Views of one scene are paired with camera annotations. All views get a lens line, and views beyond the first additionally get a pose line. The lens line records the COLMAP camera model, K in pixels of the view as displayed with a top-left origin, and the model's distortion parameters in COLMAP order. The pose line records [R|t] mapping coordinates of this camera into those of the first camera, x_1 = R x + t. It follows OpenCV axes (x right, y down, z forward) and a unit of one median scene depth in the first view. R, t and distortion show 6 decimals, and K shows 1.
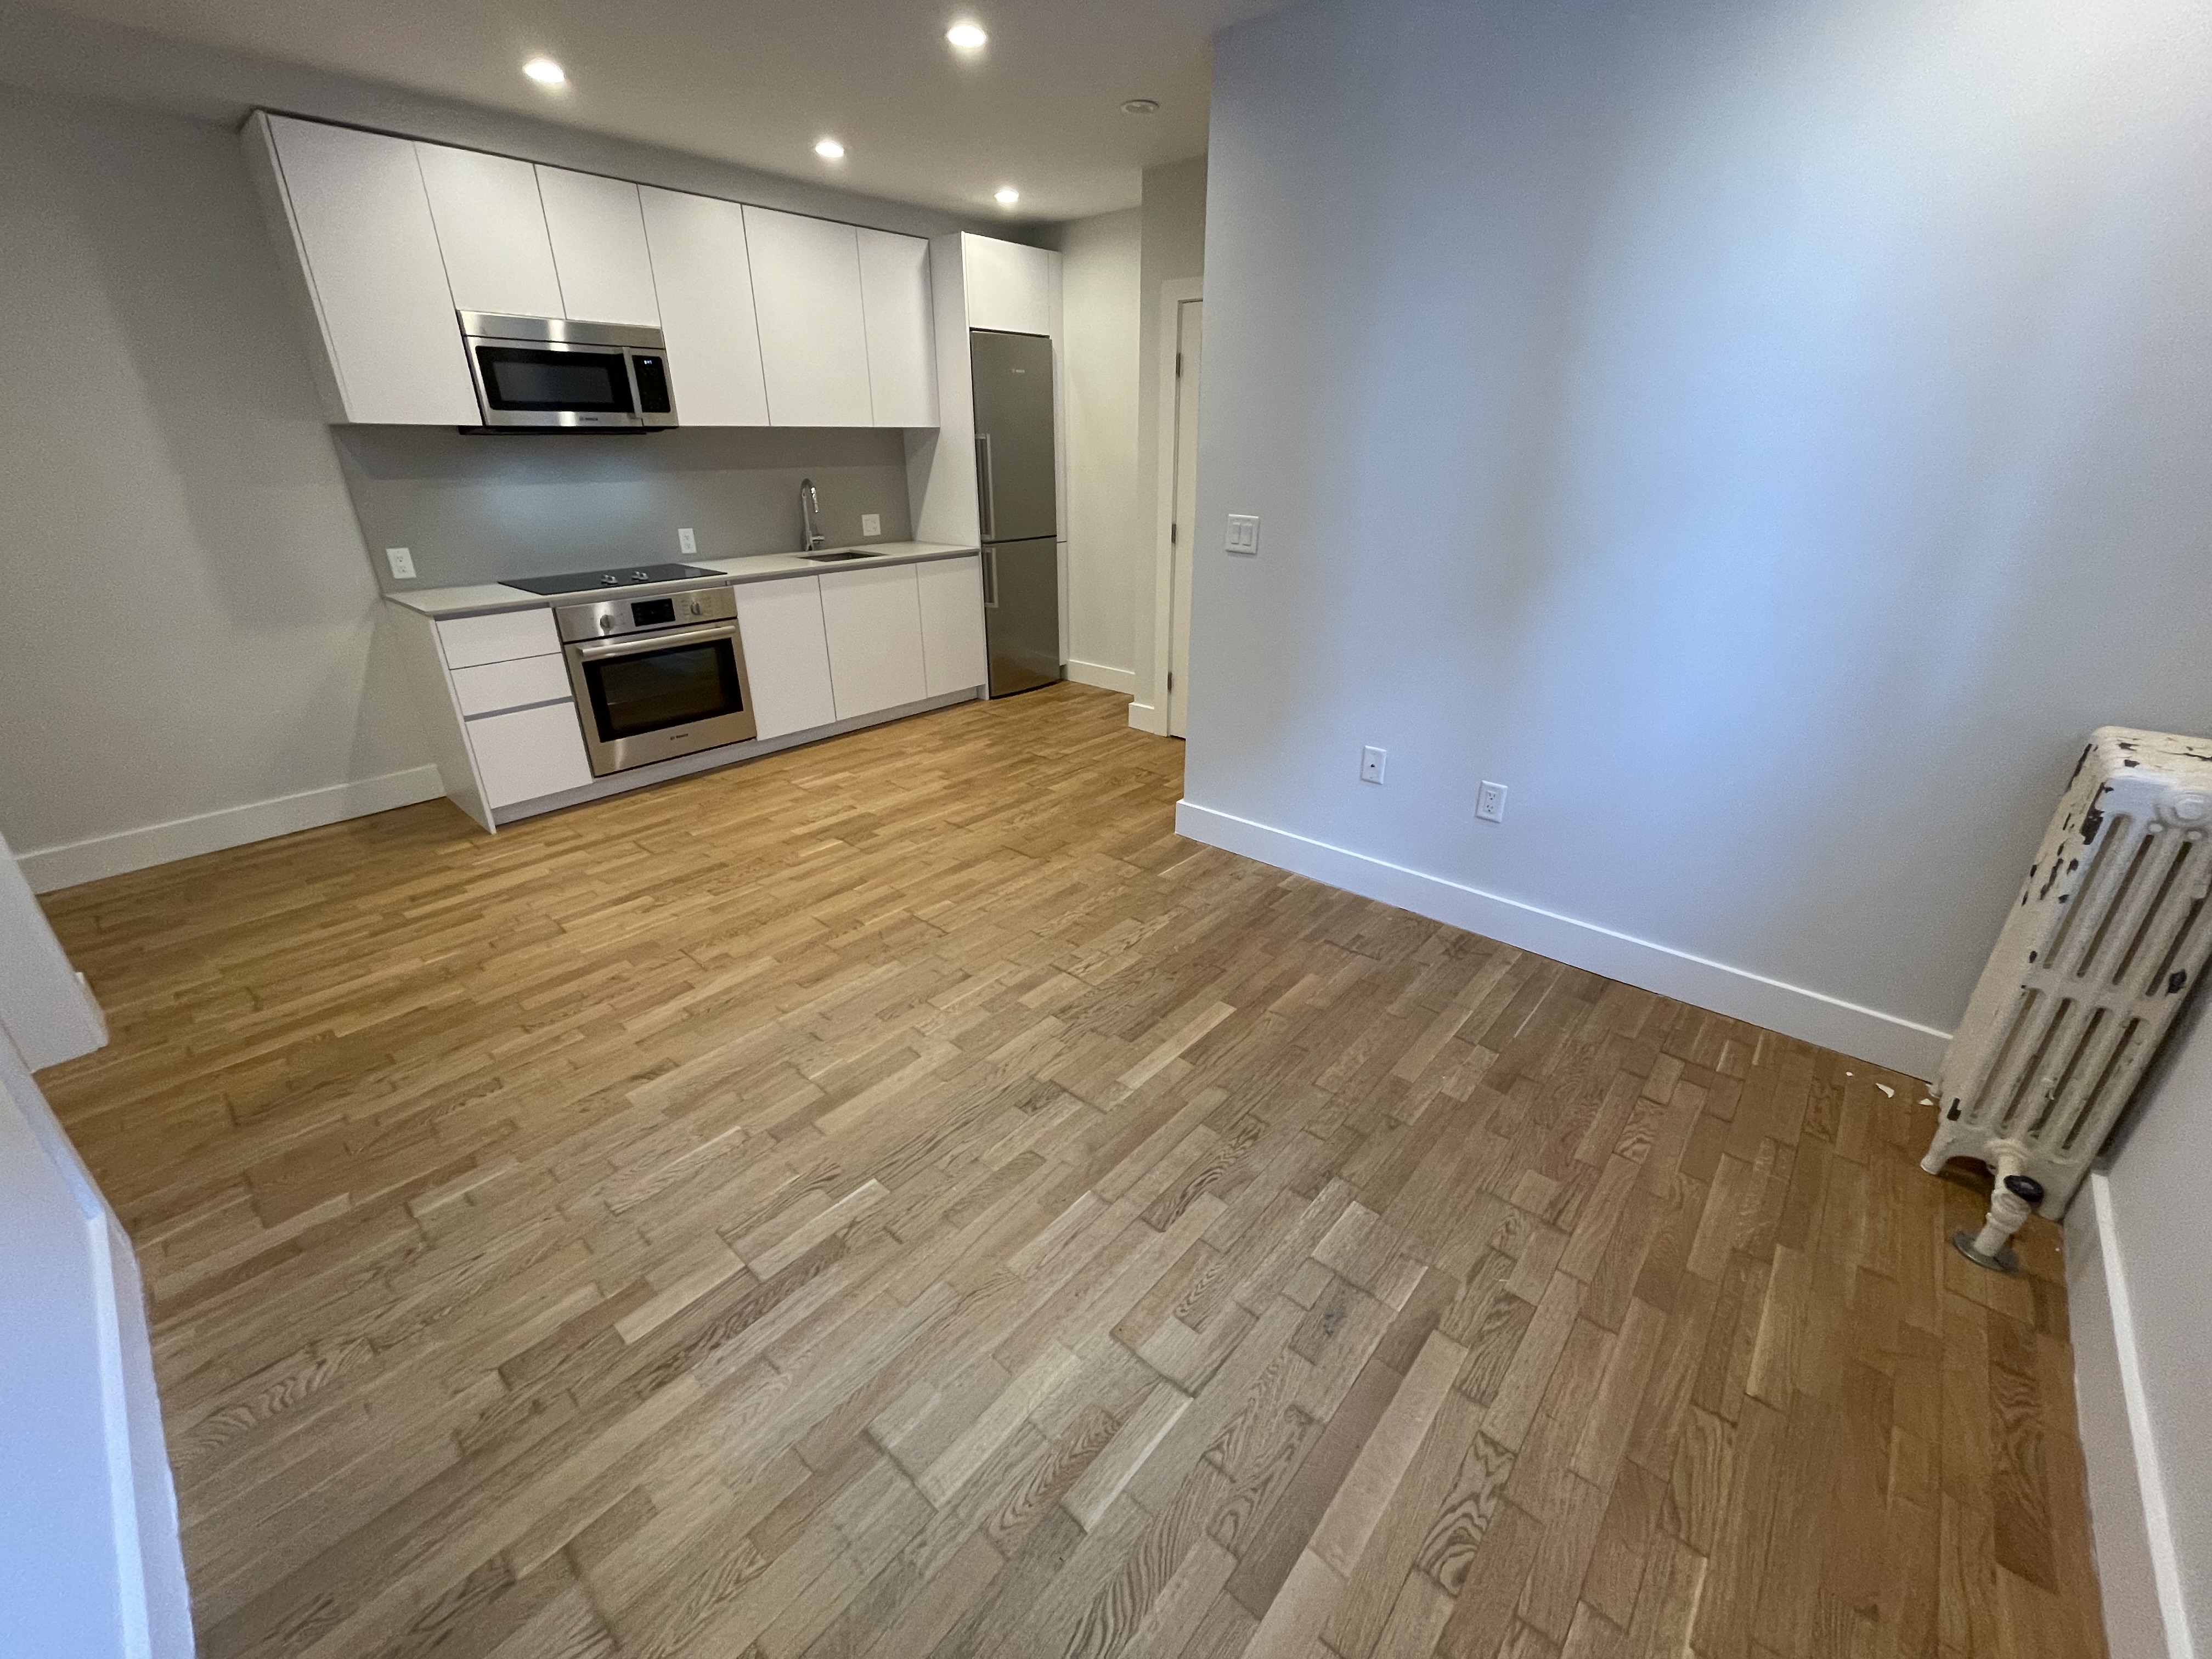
lens RADIAL K [[893.7, 0, 1103.6], [0, 893.7, 824.1], [0, 0, 1]] dist [-0.007044, 0.004172]
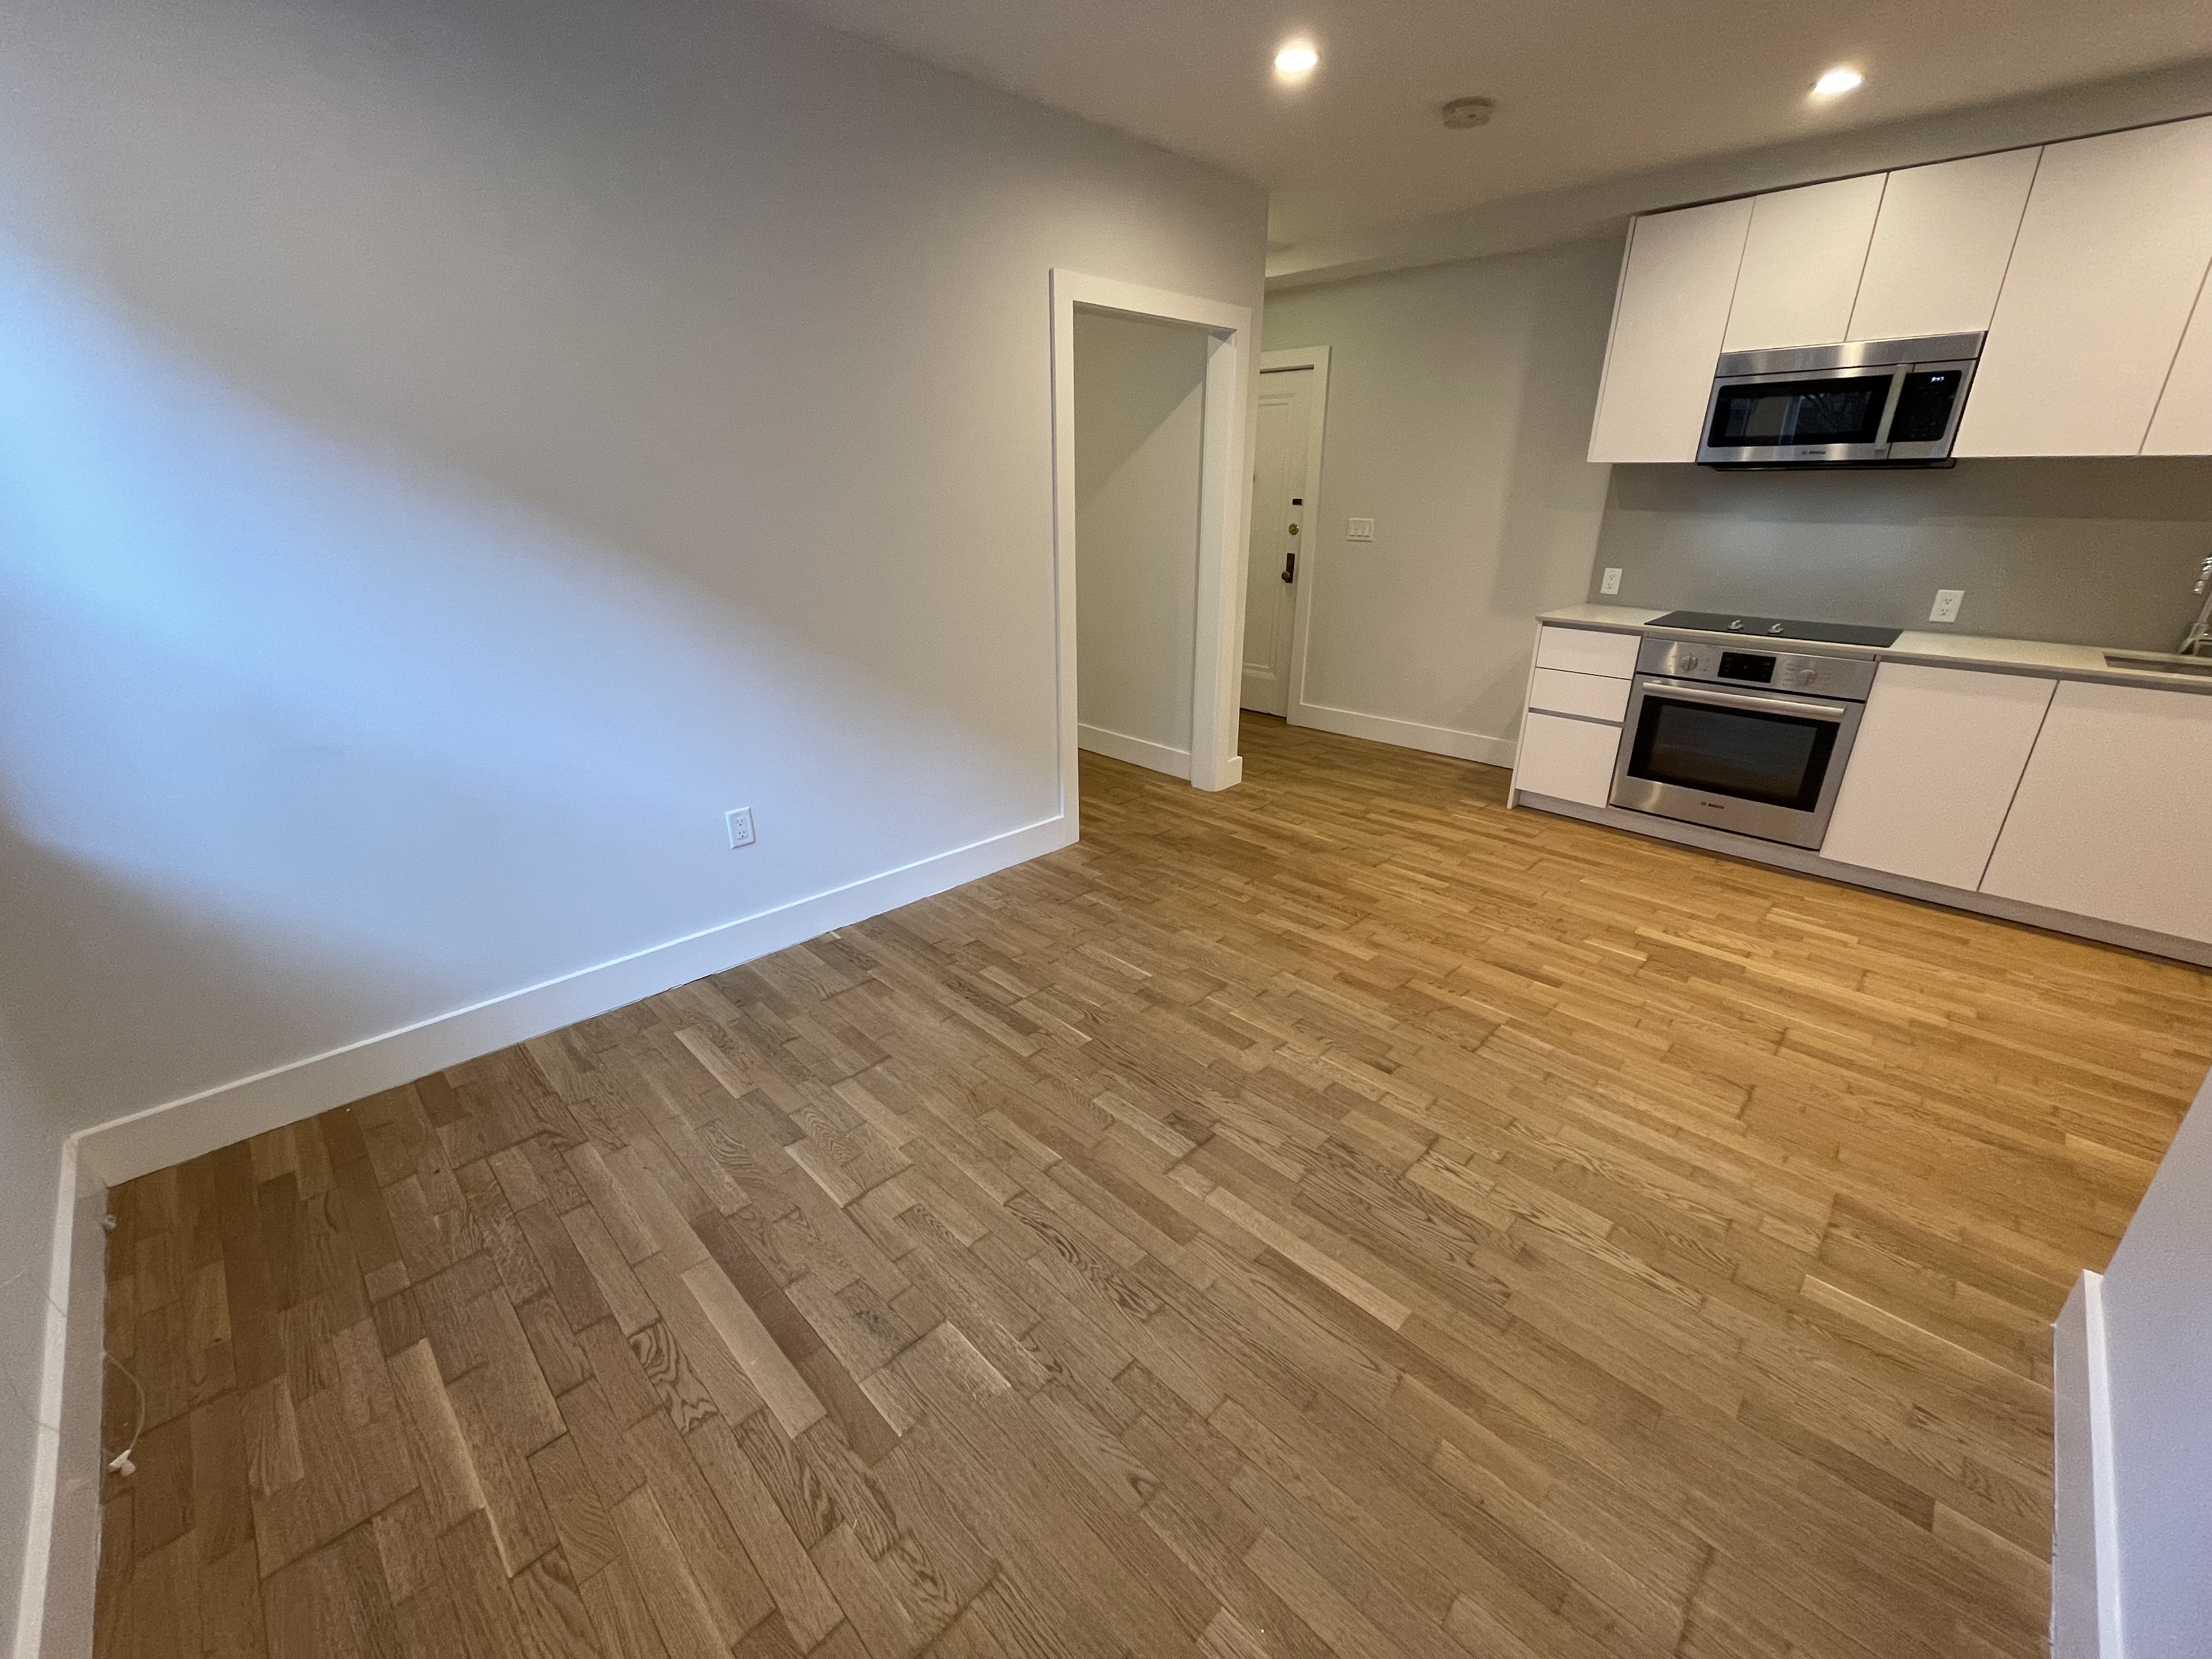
lens RADIAL K [[893.7, 0, 1103.6], [0, 893.7, 824.1], [0, 0, 1]] dist [-0.007044, 0.004172]
pose [[-0.060124, 0.360553, -0.930799, 0.459808], [-0.396903, 0.846966, 0.353717, -0.181976], [0.915889, 0.390703, 0.092182, 0.433465]]
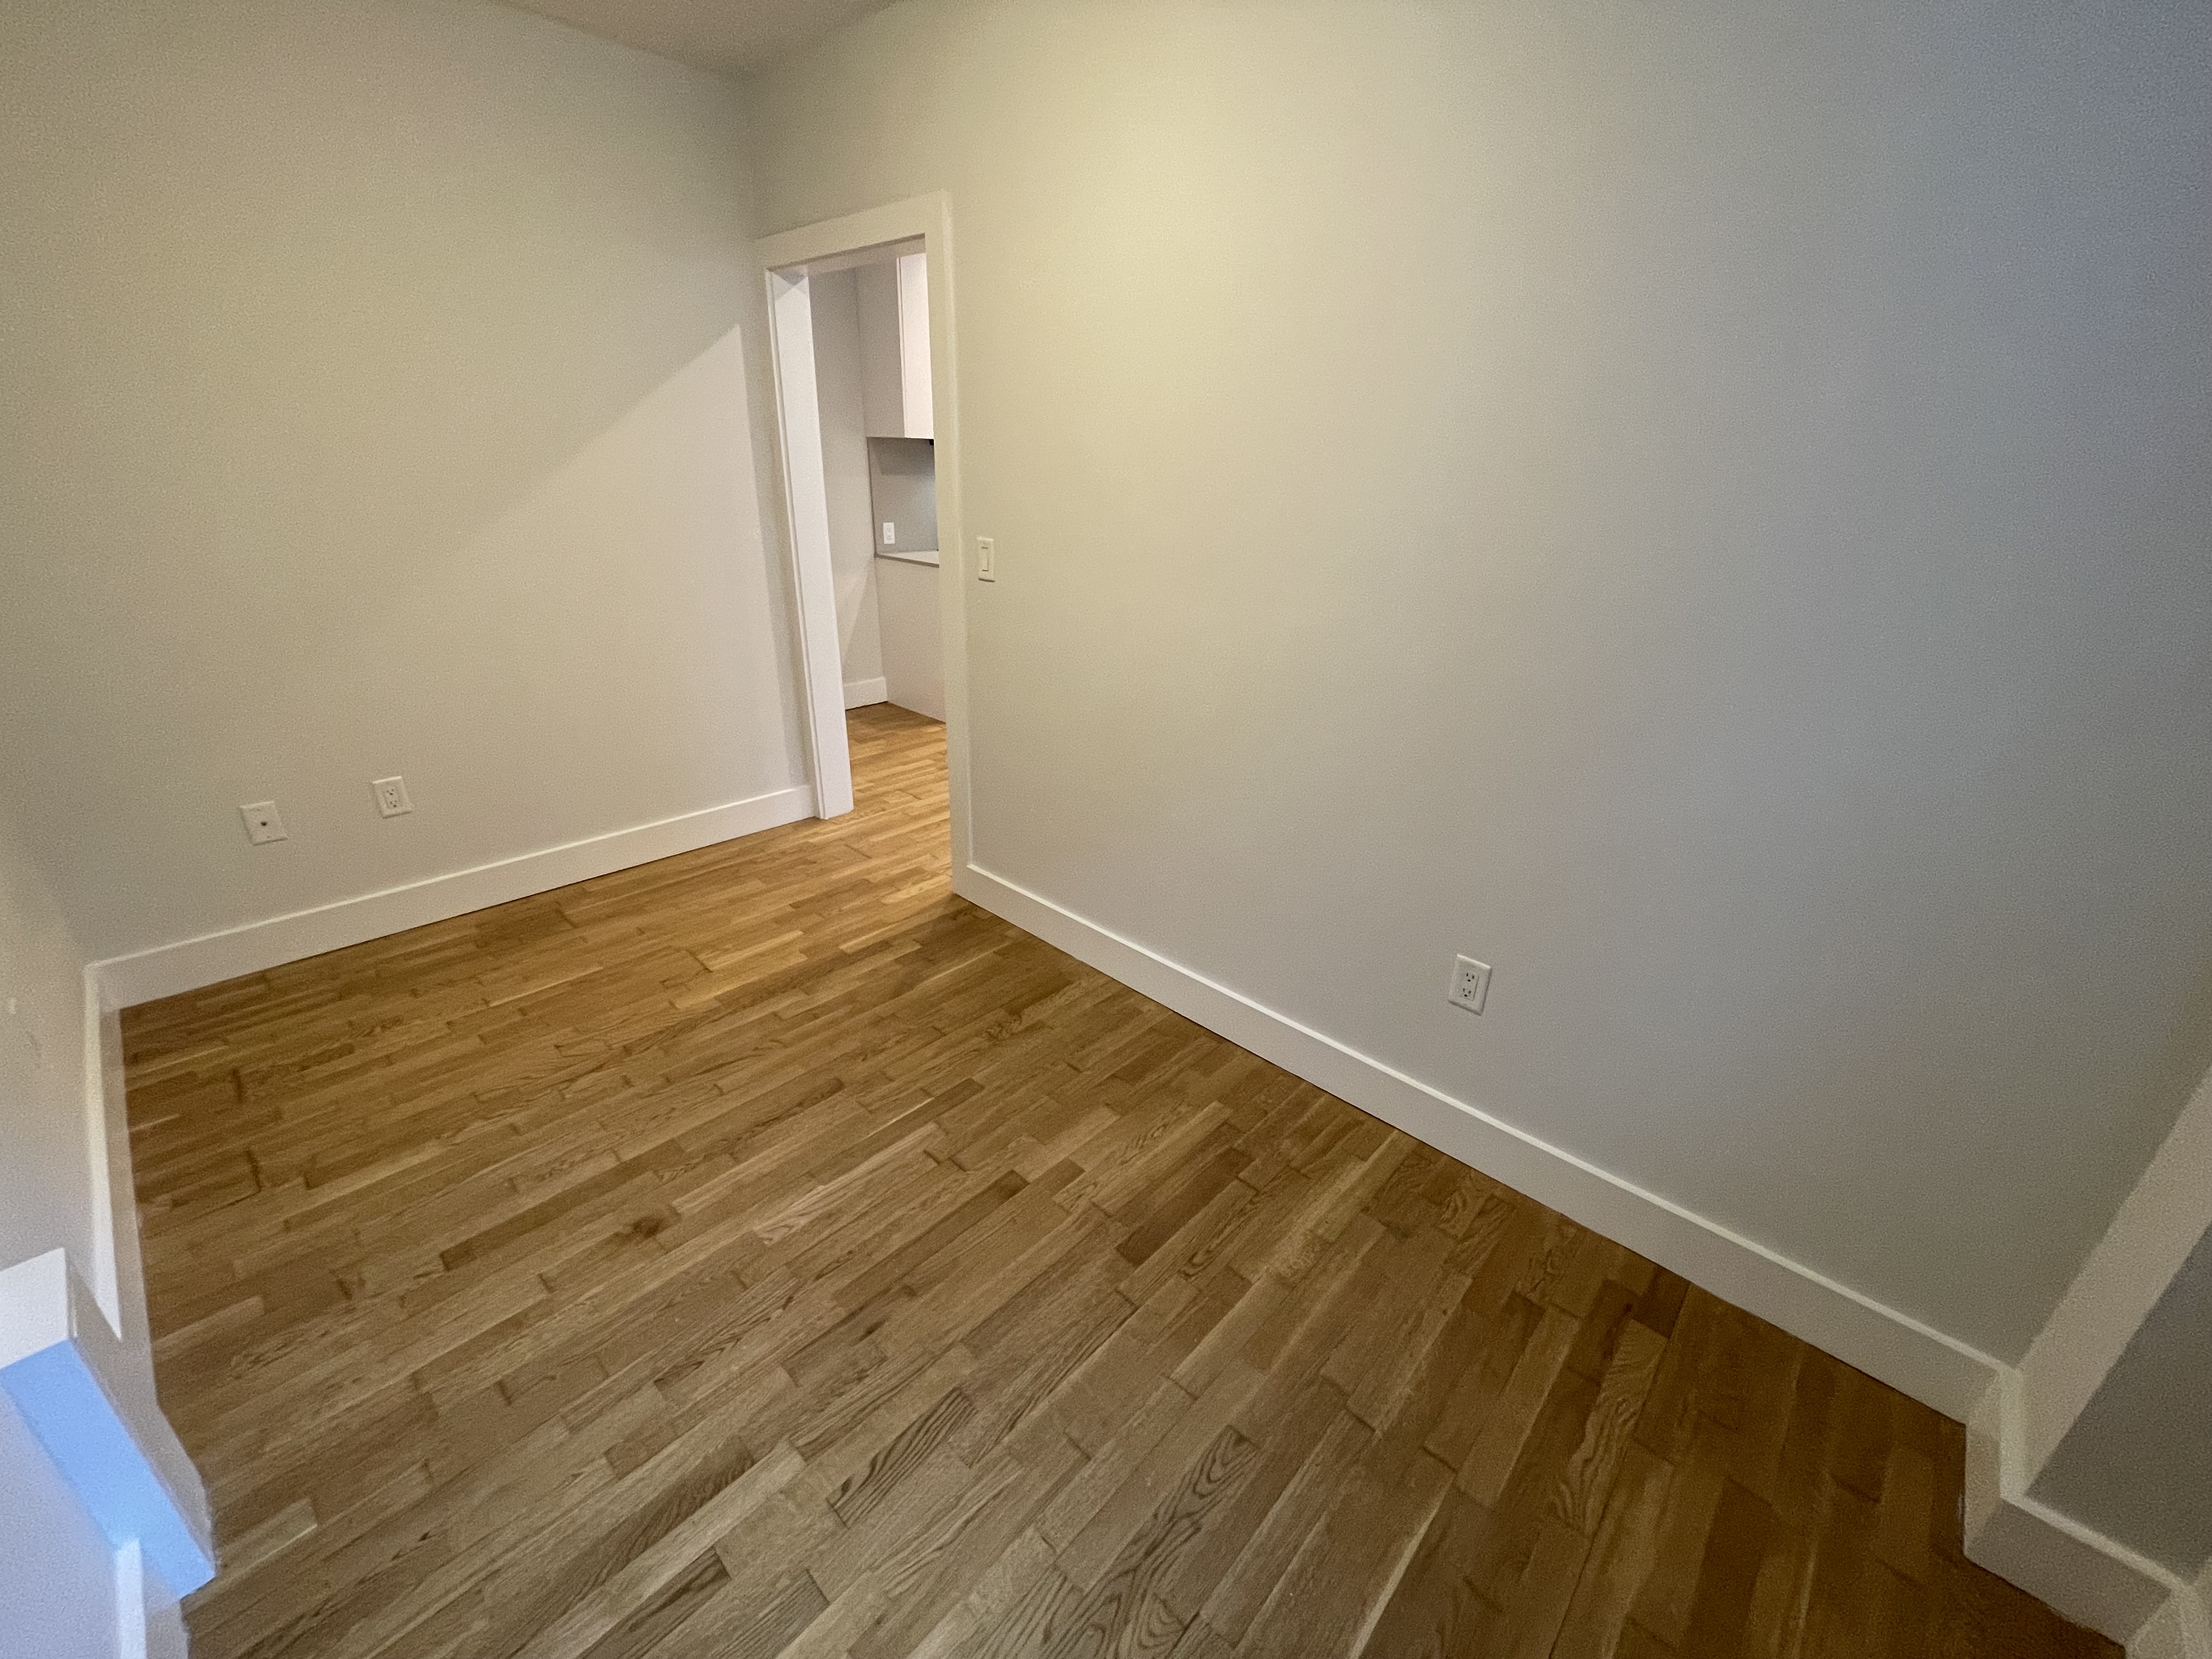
lens RADIAL K [[893.7, 0, 1103.6], [0, 893.7, 824.1], [0, 0, 1]] dist [-0.007044, 0.004172]
pose [[0.999150, 0.038322, -0.015222, -0.425026], [-0.038504, 0.999188, -0.011881, 0.188699], [0.014754, 0.012457, 0.999814, -0.449445]]
